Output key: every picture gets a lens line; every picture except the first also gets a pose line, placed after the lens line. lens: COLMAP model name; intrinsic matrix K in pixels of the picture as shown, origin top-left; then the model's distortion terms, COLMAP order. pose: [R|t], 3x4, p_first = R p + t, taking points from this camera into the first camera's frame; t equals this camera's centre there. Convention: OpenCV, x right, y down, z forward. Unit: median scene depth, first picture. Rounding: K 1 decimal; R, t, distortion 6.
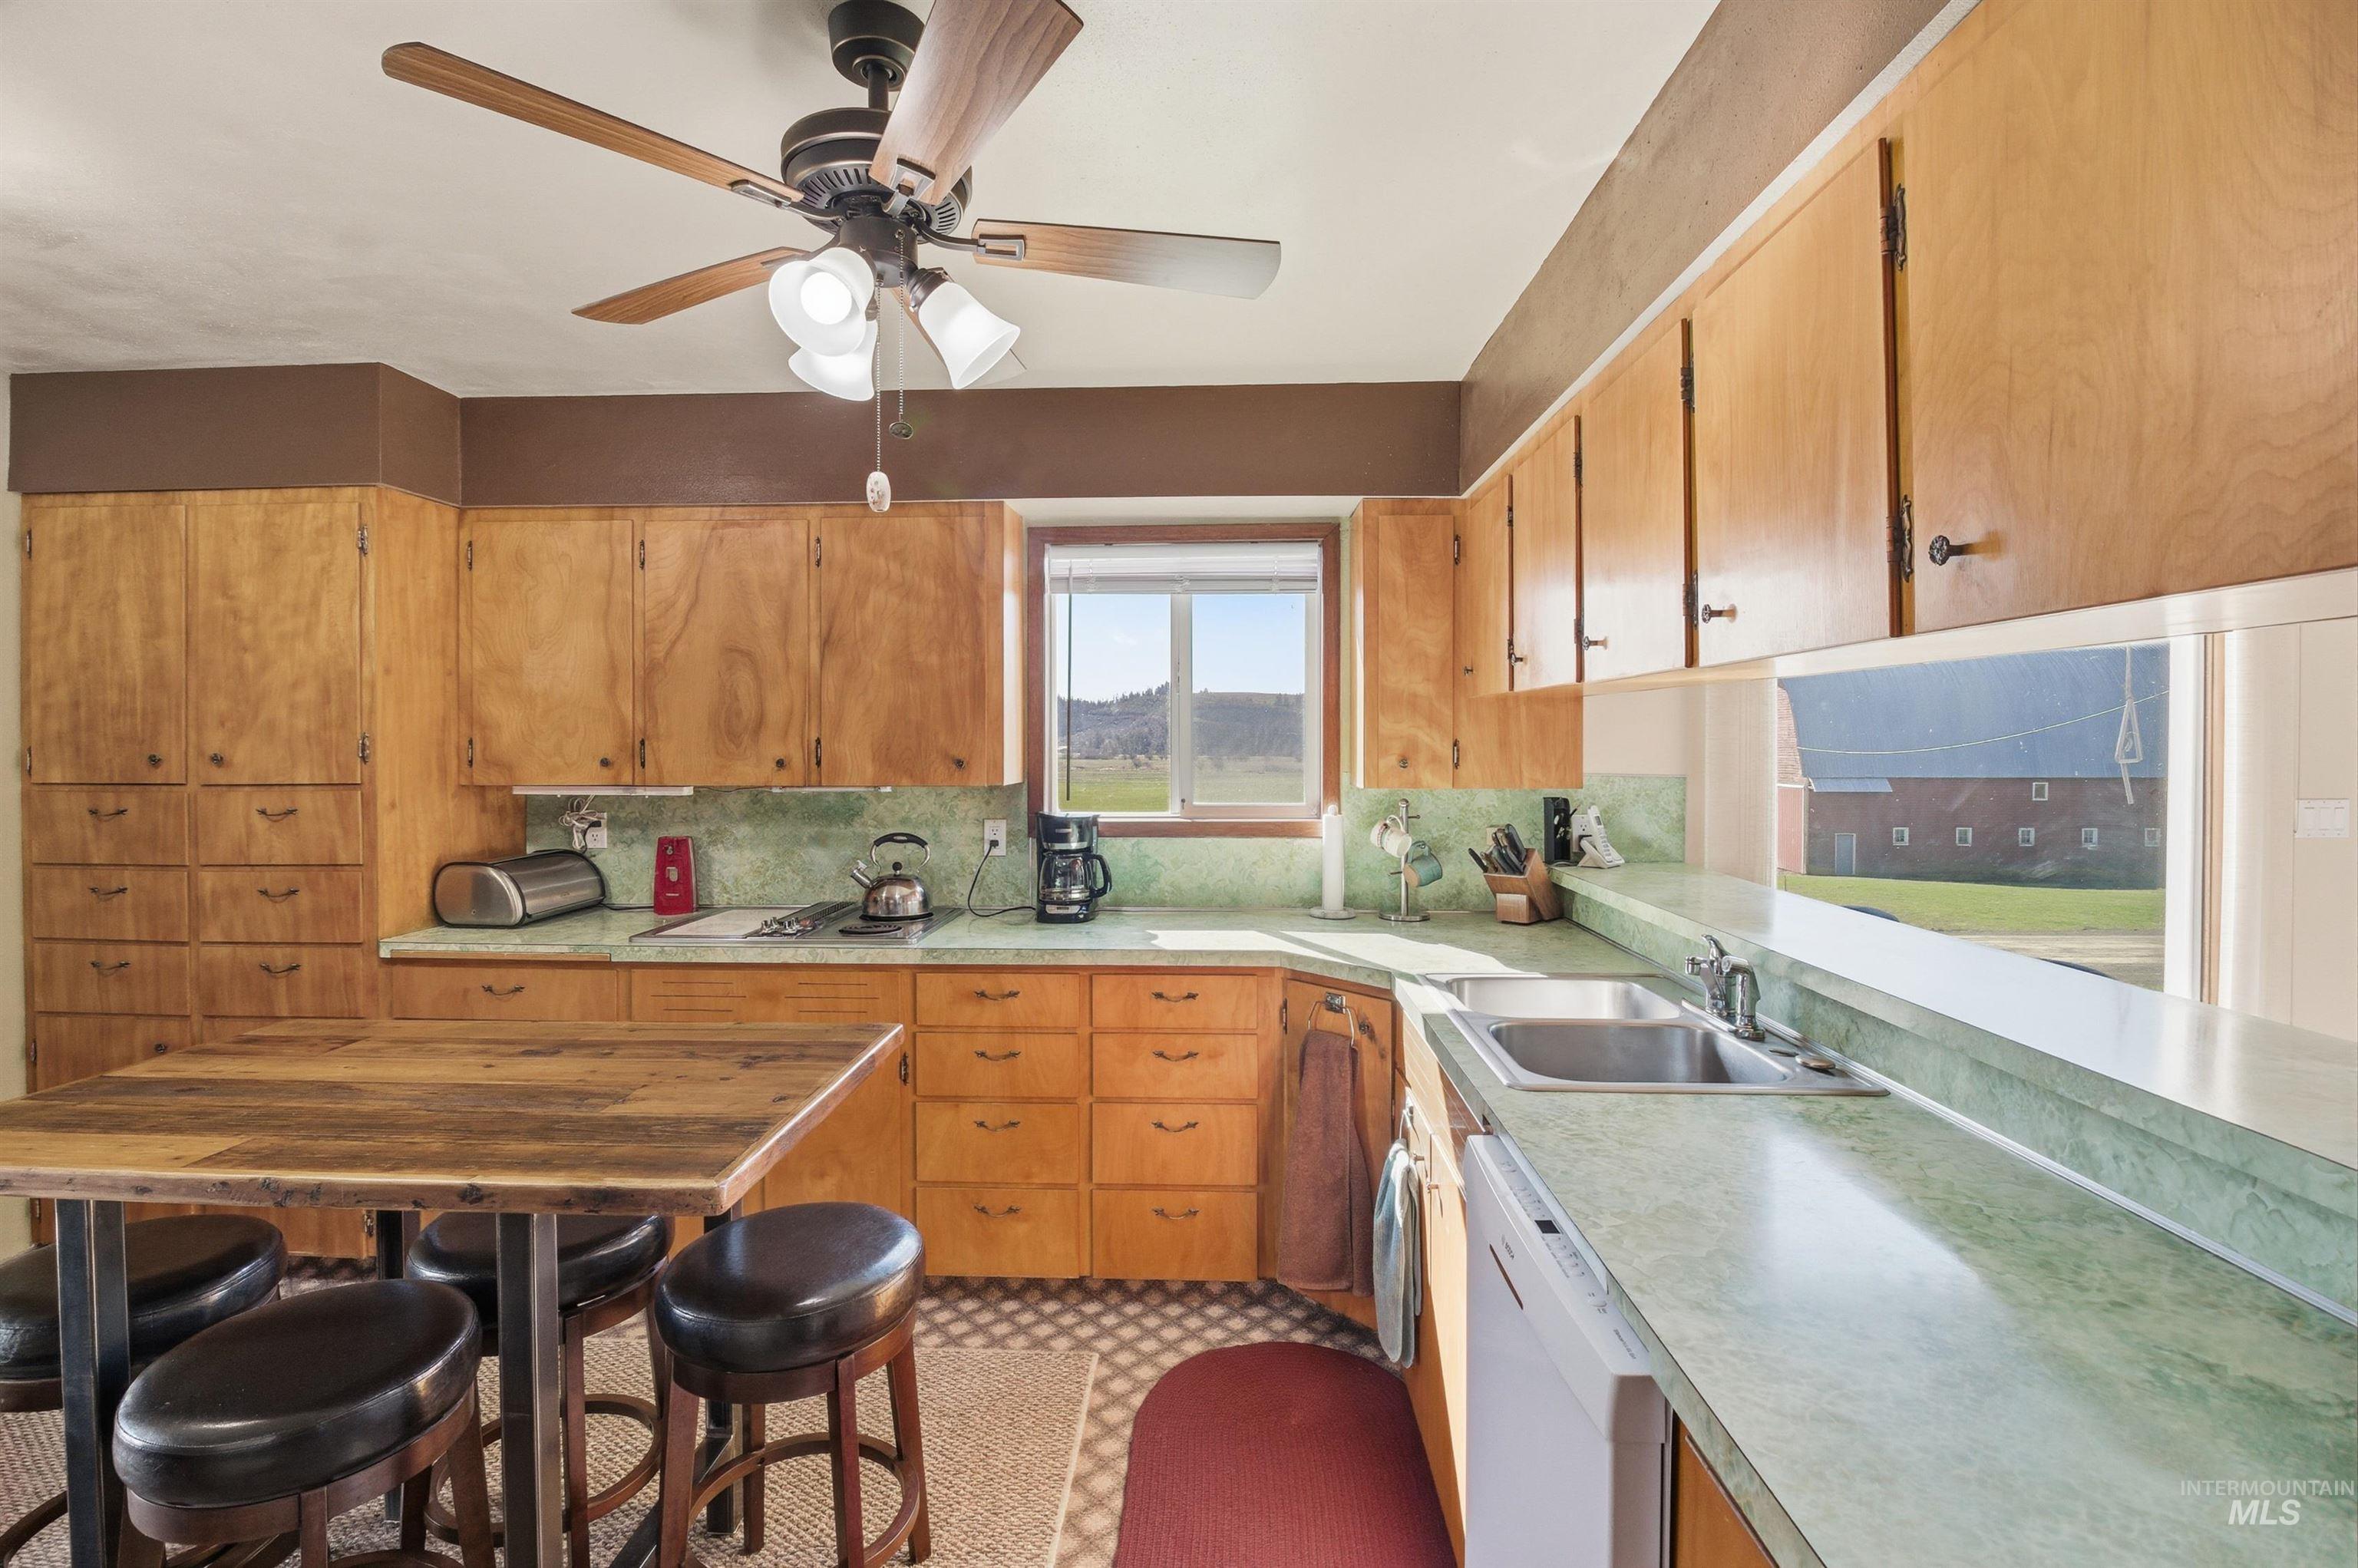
lens RADIAL K [[1088.9, 0, 1177.7], [0, 1088.9, 748.9], [0, 0, 1]] dist [0.001949, -0.014506]
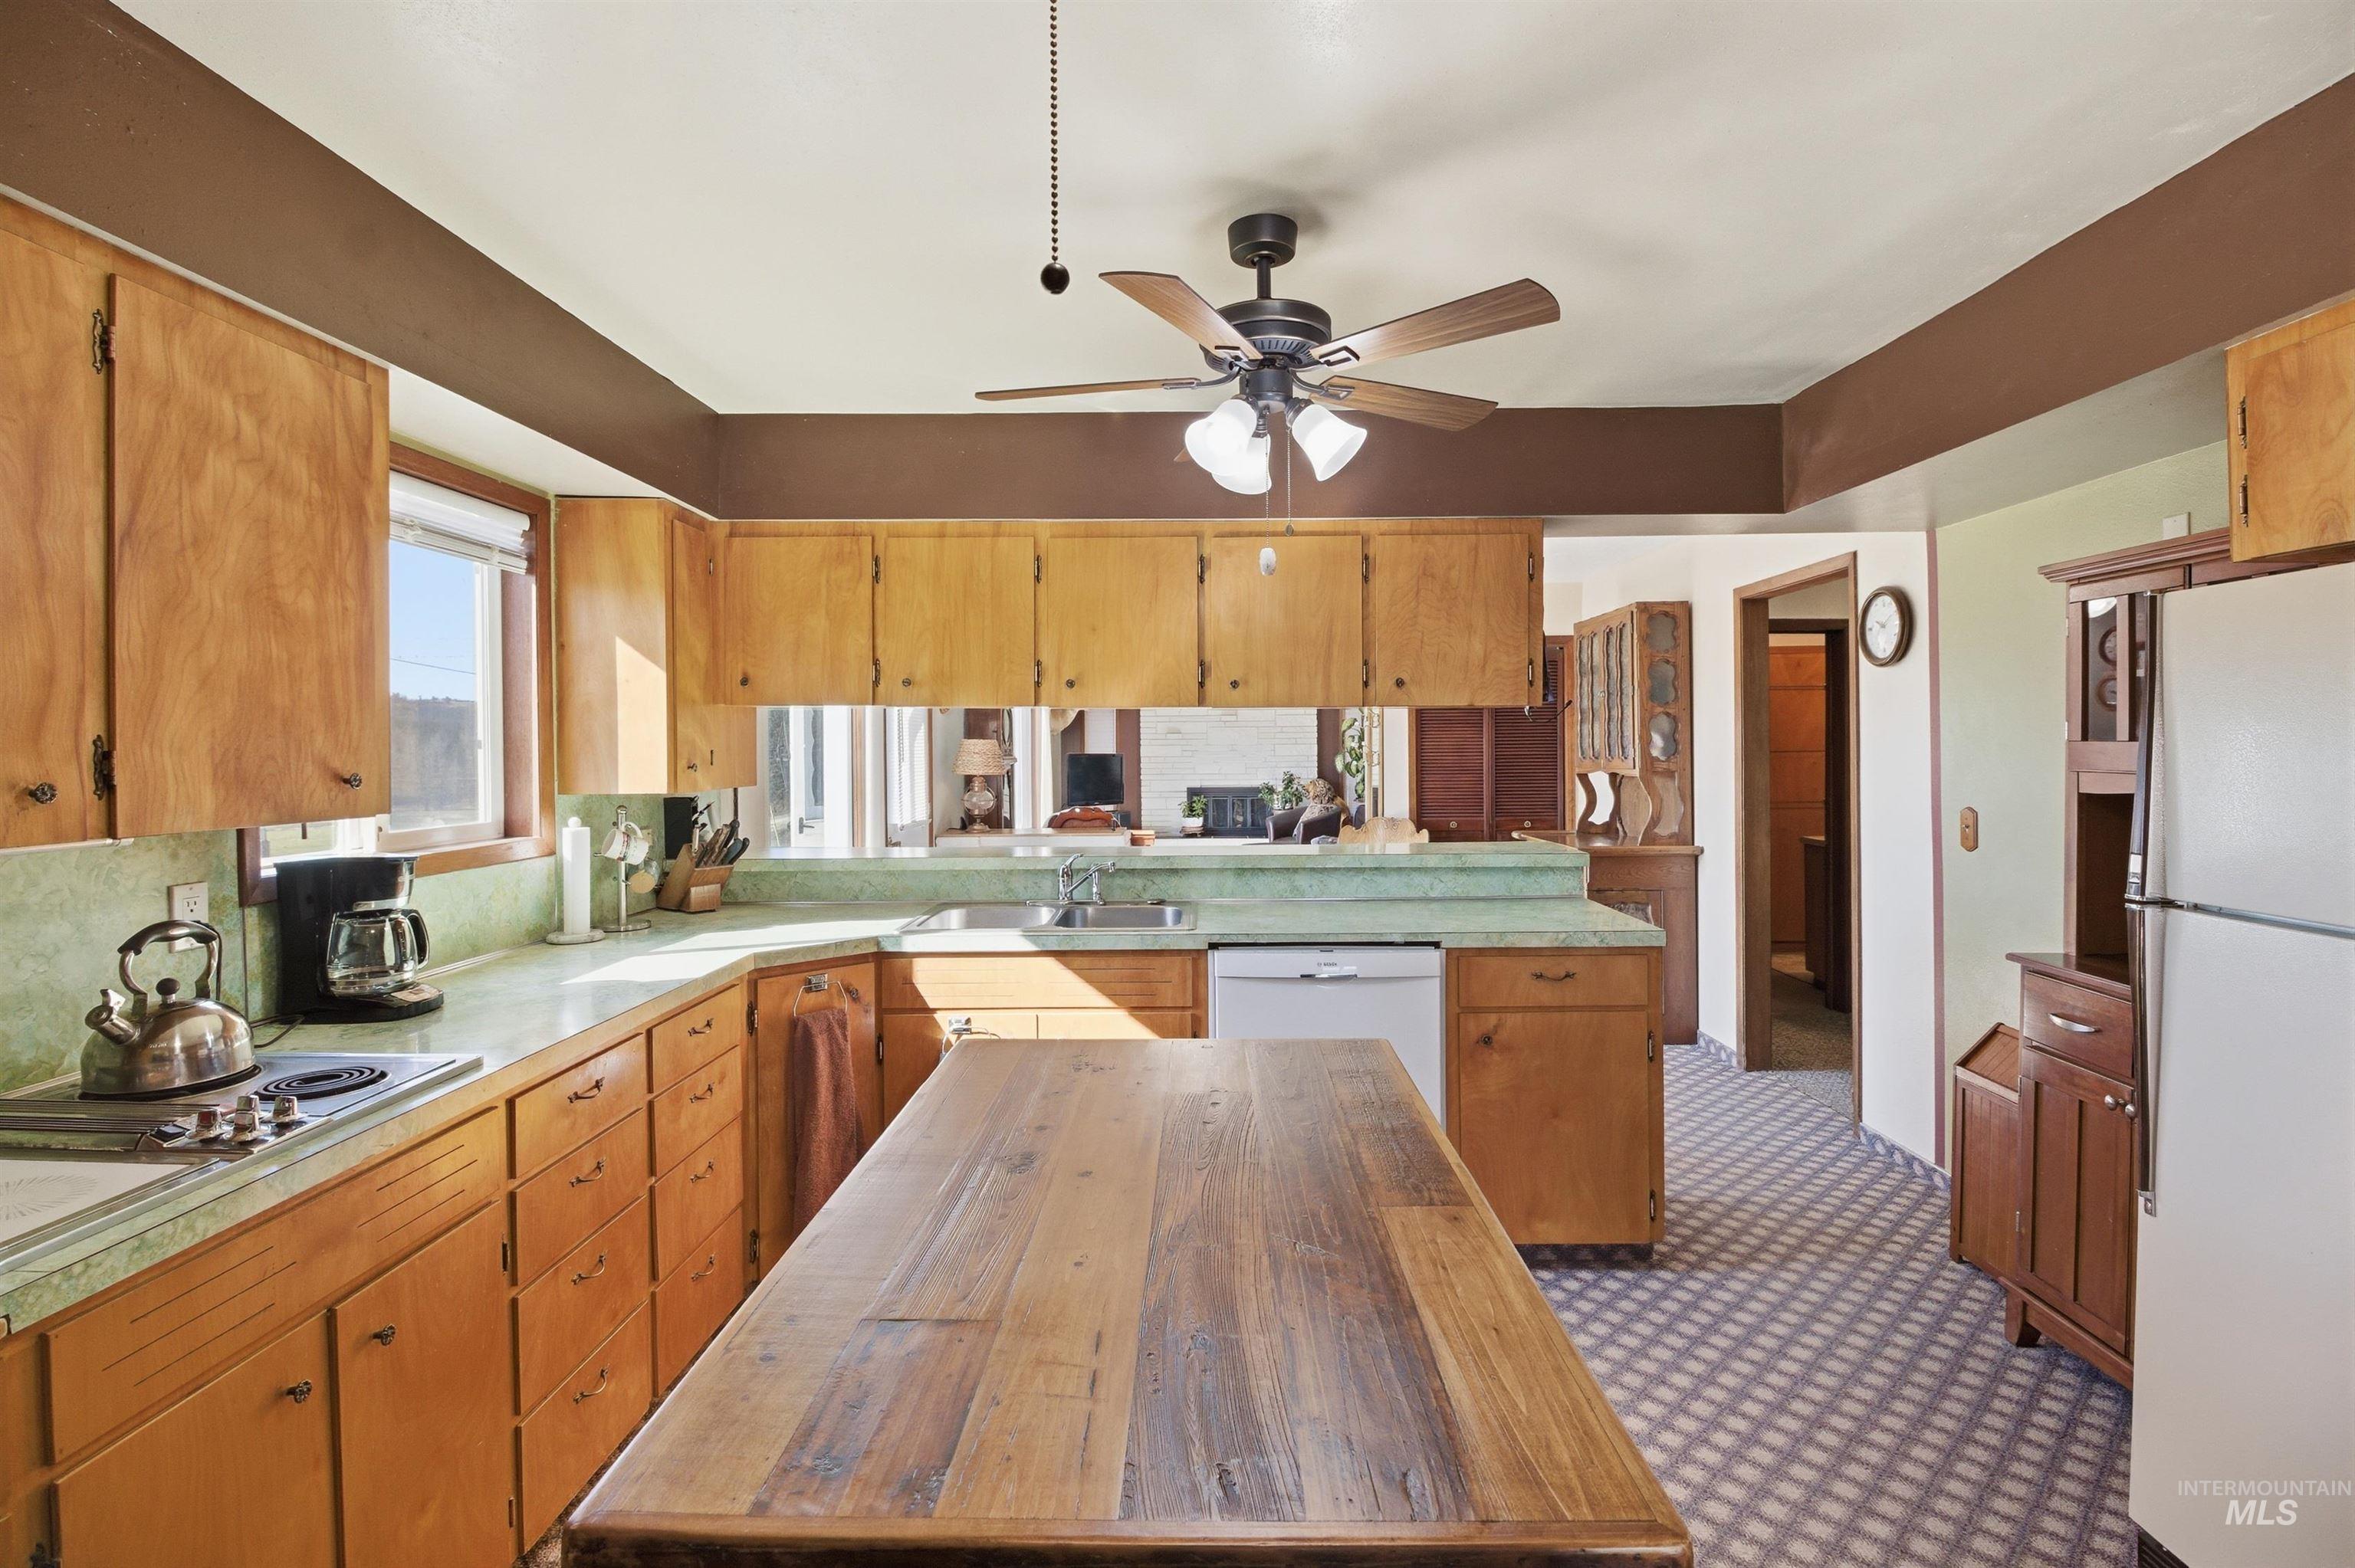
lens RADIAL K [[1087.4, 0, 1176.2], [0, 1087.4, 748.9], [0, 0, 1]] dist [0.001949, -0.014506]
pose [[-0.013285, -0.001873, 0.999910, -0.800759], [0.012884, 0.999915, 0.002044, 0.000313], [-0.999829, 0.012910, -0.013260, 0.547116]]
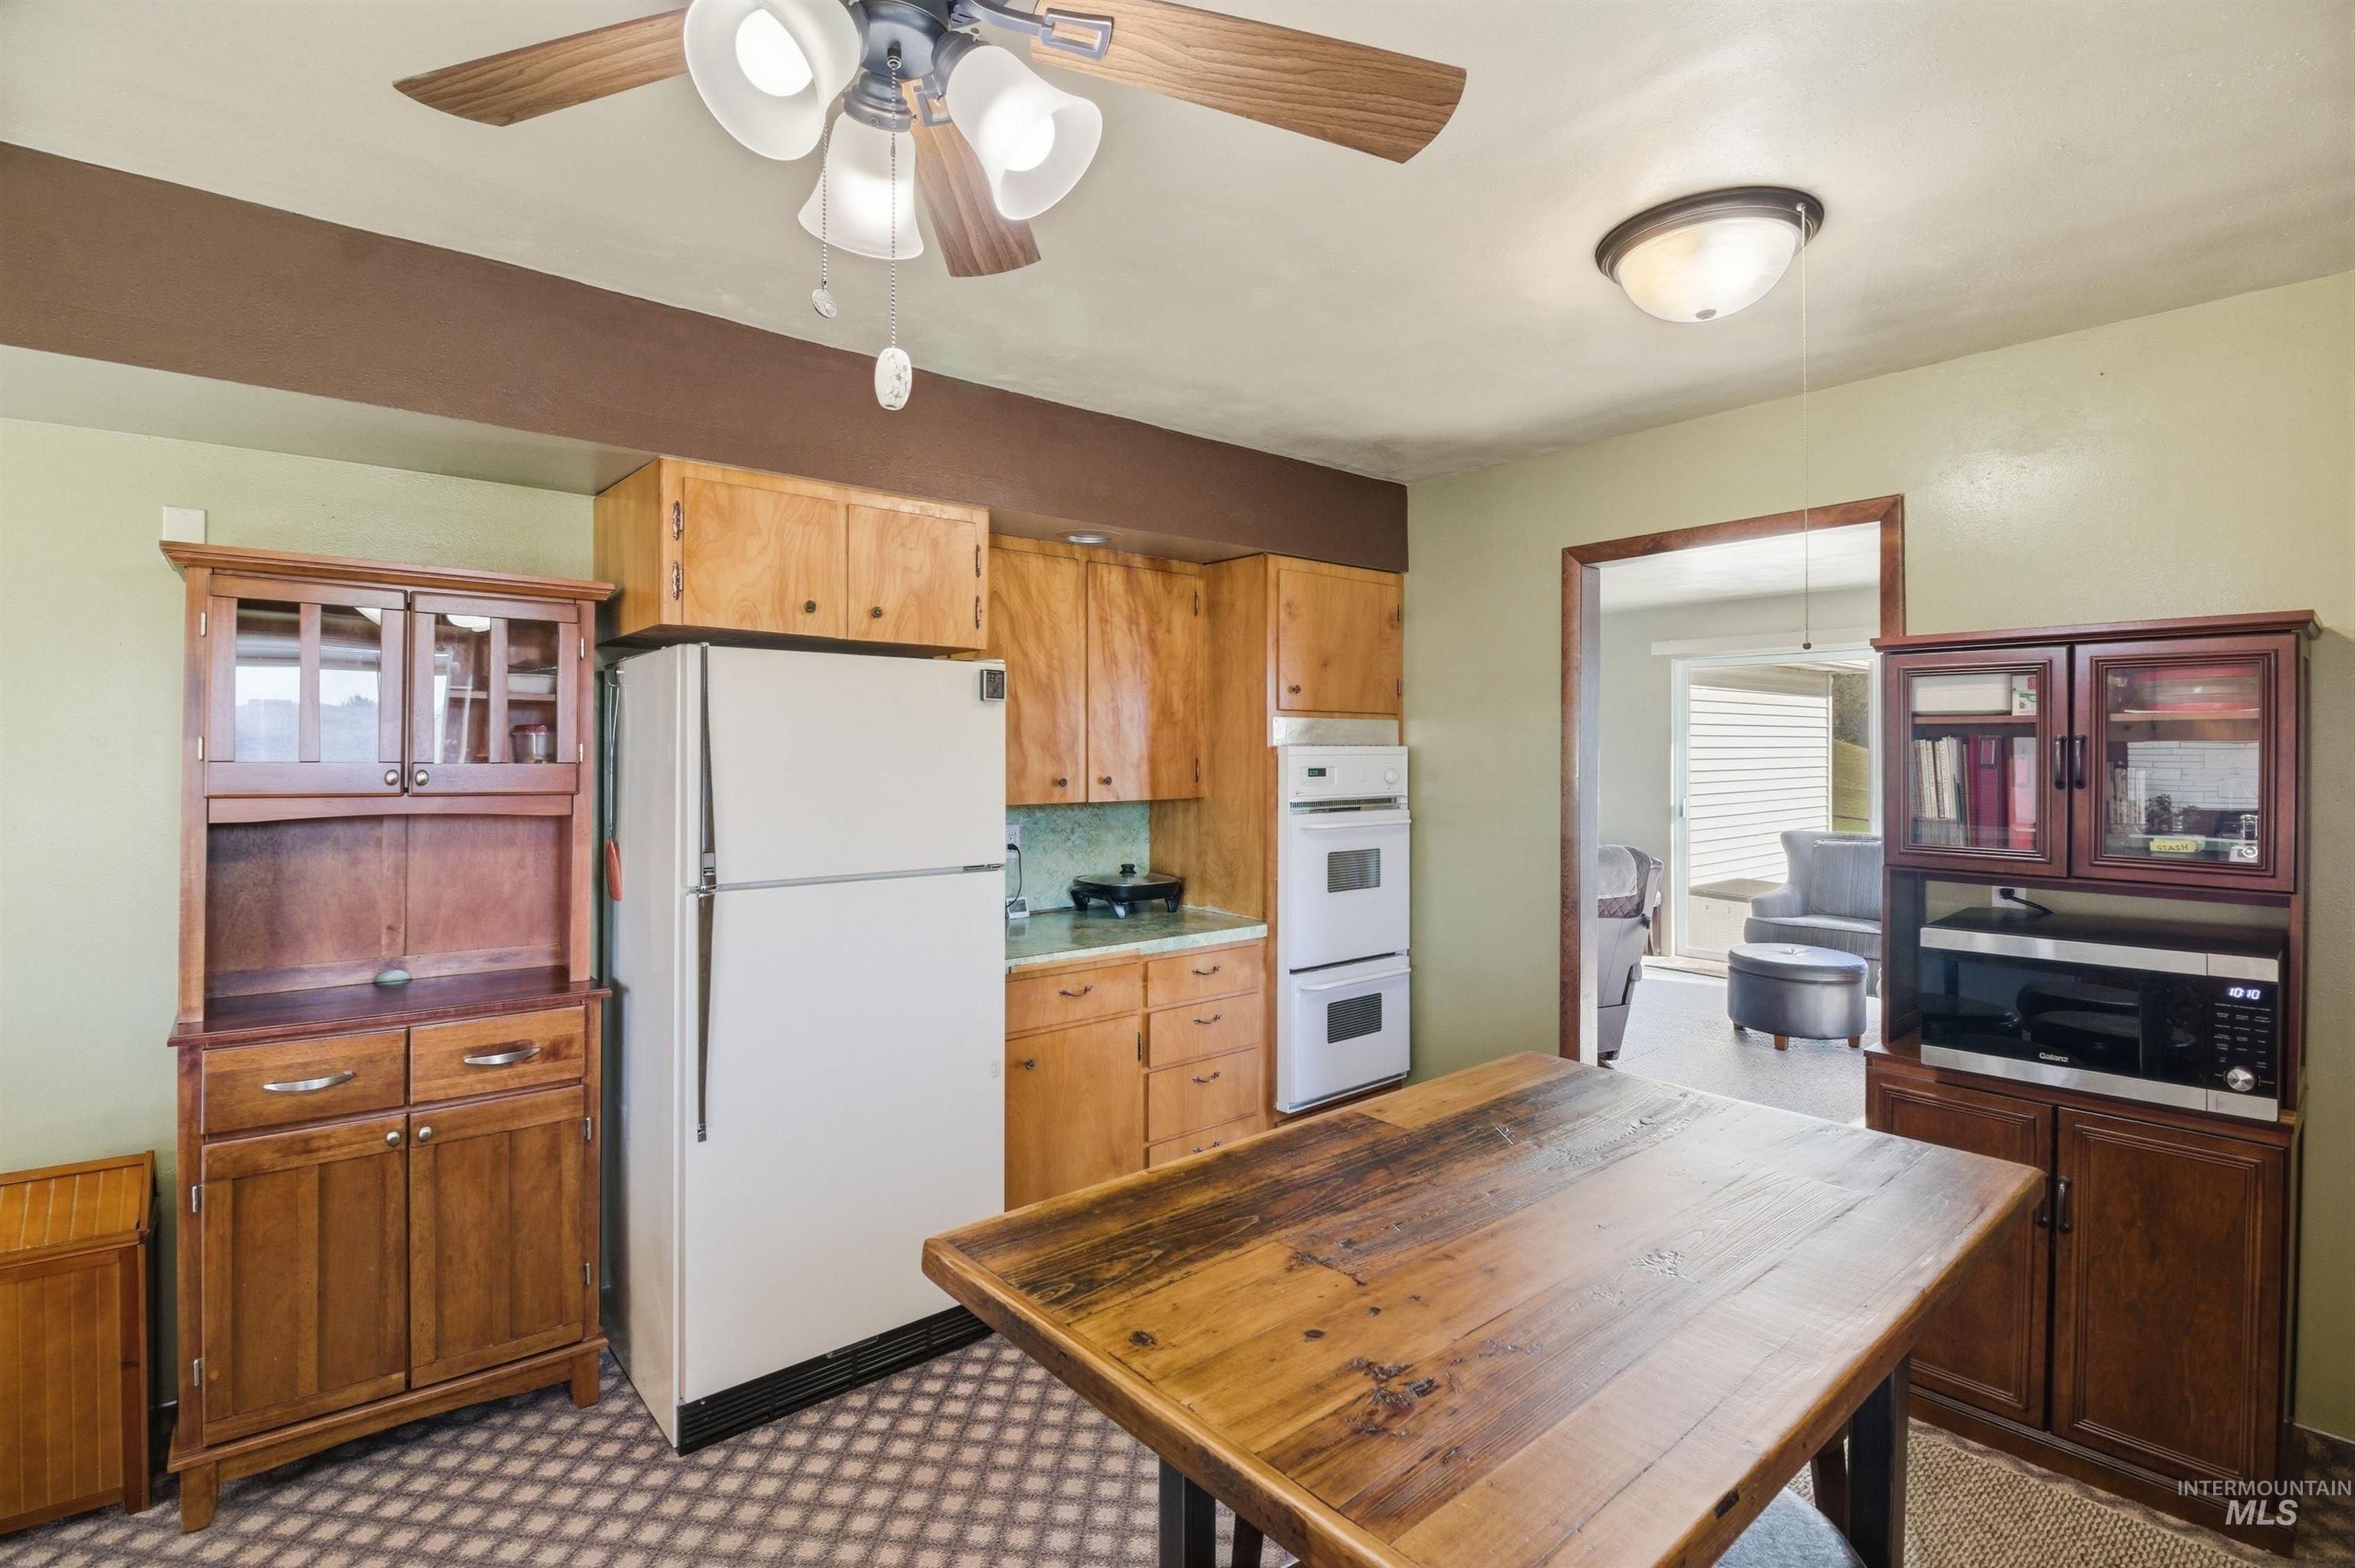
lens RADIAL K [[1087.4, 0, 1176.2], [0, 1087.4, 748.9], [0, 0, 1]] dist [0.001949, -0.014506]
pose [[-0.734734, -0.002213, -0.678352, 0.019094], [-0.003582, 0.999993, 0.000617, -0.007430], [0.678346, 0.002883, -0.734737, 0.769062]]
